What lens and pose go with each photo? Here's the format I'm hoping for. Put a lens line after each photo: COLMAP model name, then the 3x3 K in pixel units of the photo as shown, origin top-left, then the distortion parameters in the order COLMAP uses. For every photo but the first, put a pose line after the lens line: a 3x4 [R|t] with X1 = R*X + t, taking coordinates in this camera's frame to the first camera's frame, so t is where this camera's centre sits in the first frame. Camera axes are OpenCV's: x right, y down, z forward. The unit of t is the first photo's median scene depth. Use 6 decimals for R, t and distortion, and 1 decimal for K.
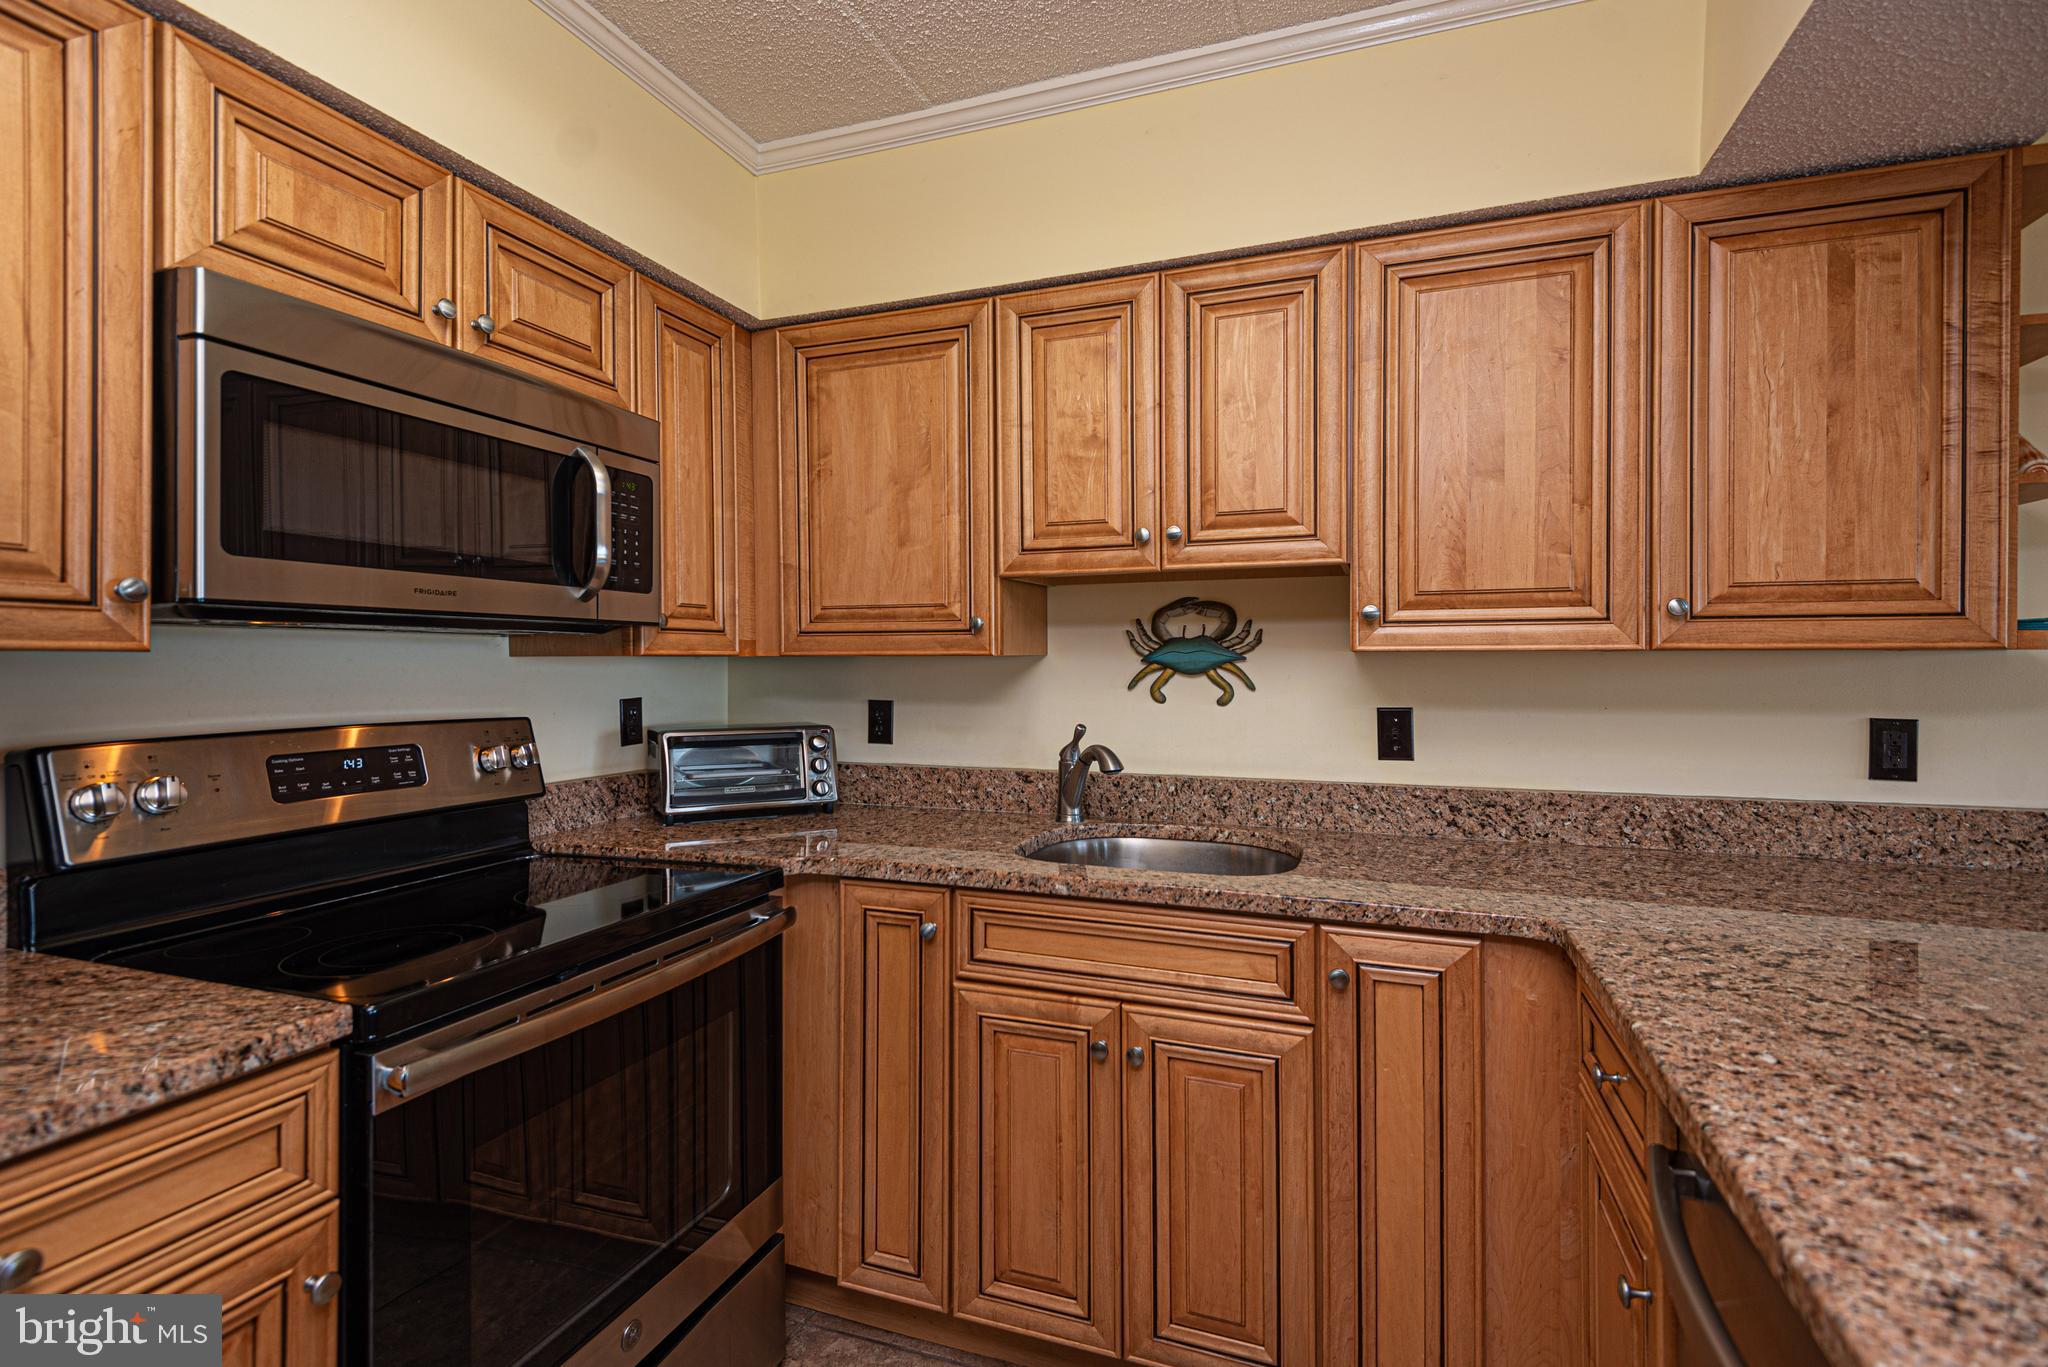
lens RADIAL K [[936.8, 0, 1002.6], [0, 936.8, 669.7], [0, 0, 1]] dist [0.025704, -0.012713]
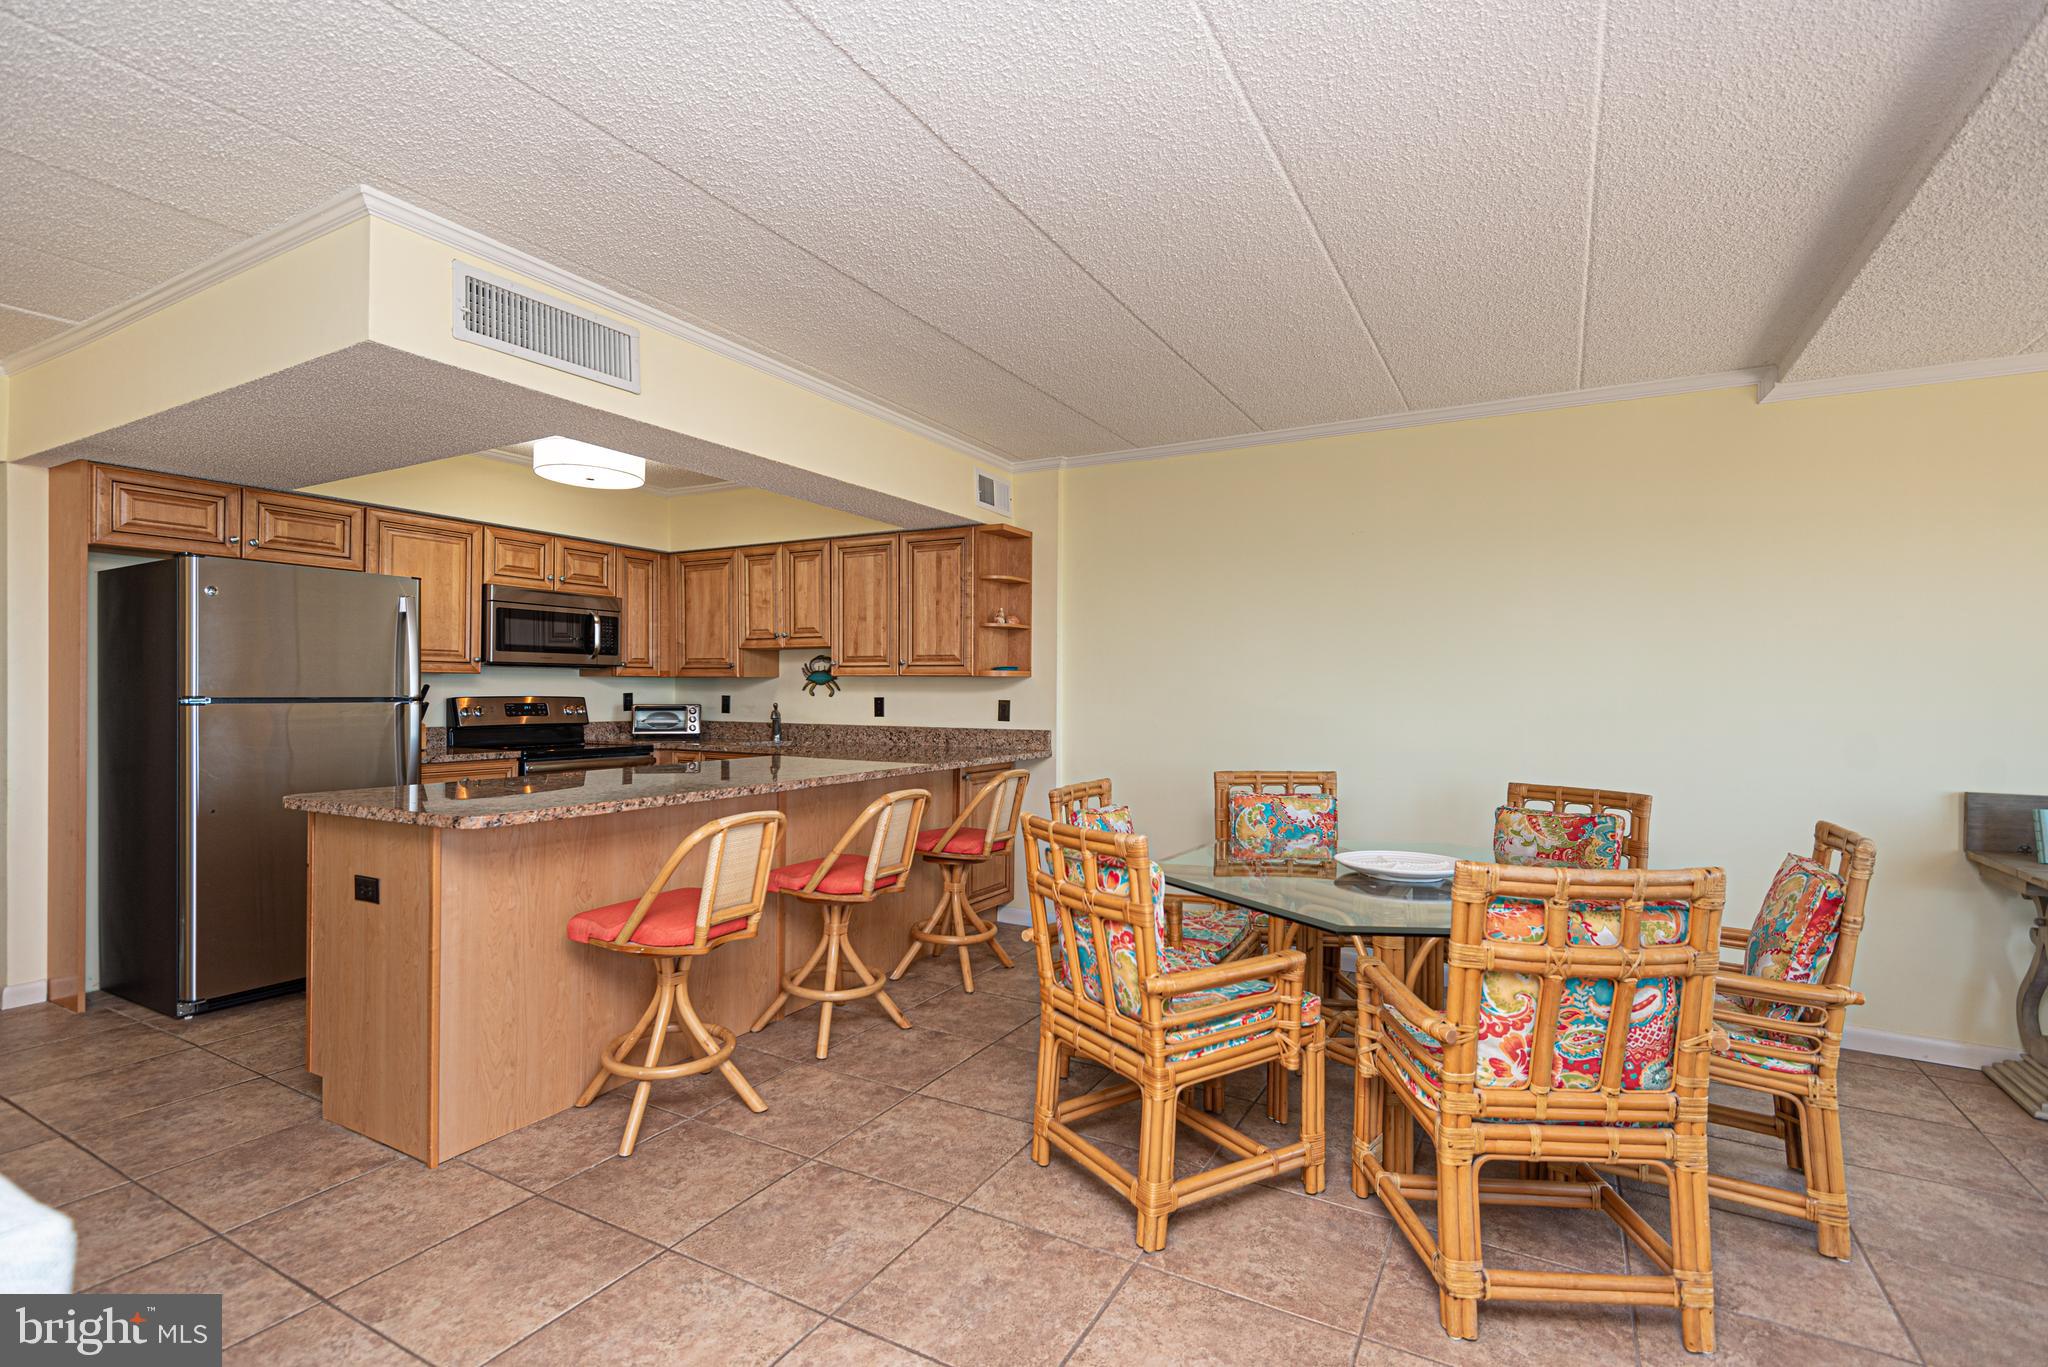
lens RADIAL K [[936.8, 0, 1012.8], [0, 936.8, 688.0], [0, 0, 1]] dist [0.025704, -0.012713]
pose [[0.987795, 0.007275, -0.155591, 1.375851], [-0.009747, 0.999838, -0.015131, 0.059264], [0.155455, 0.016463, 0.987706, -1.819904]]
